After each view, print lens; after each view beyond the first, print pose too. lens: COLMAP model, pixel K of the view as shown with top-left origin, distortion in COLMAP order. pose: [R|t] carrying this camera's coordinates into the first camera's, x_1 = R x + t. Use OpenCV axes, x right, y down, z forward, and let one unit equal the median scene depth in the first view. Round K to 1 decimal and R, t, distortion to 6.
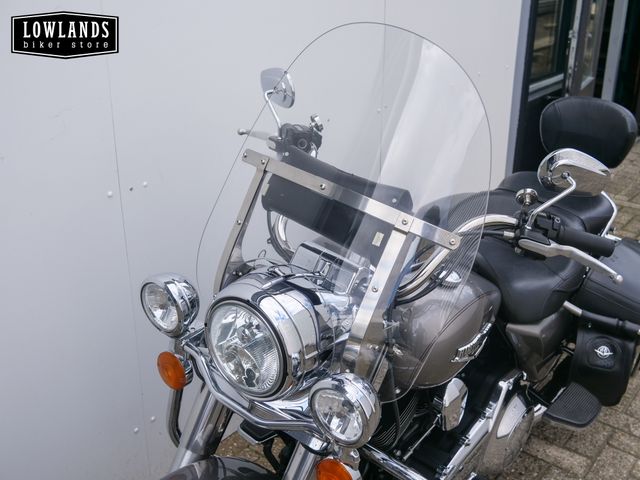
lens RADIAL K [[748.8, 0, 320.0], [0, 748.8, 240.0], [0, 0, 1]] dist [-0.016021, 0.022279]
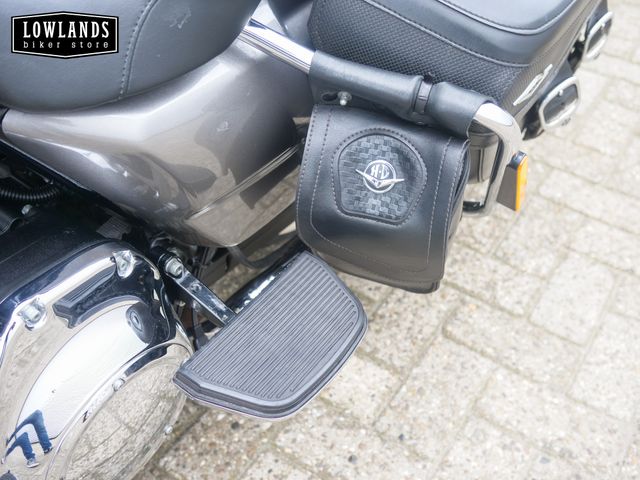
lens RADIAL K [[748.8, 0, 320.0], [0, 748.8, 240.0], [0, 0, 1]] dist [-0.016021, 0.022279]
pose [[0.997694, -0.043651, 0.051981, 0.297976], [0.024161, 0.944020, 0.329003, 0.056667], [-0.063432, -0.326988, 0.942897, 0.595971]]
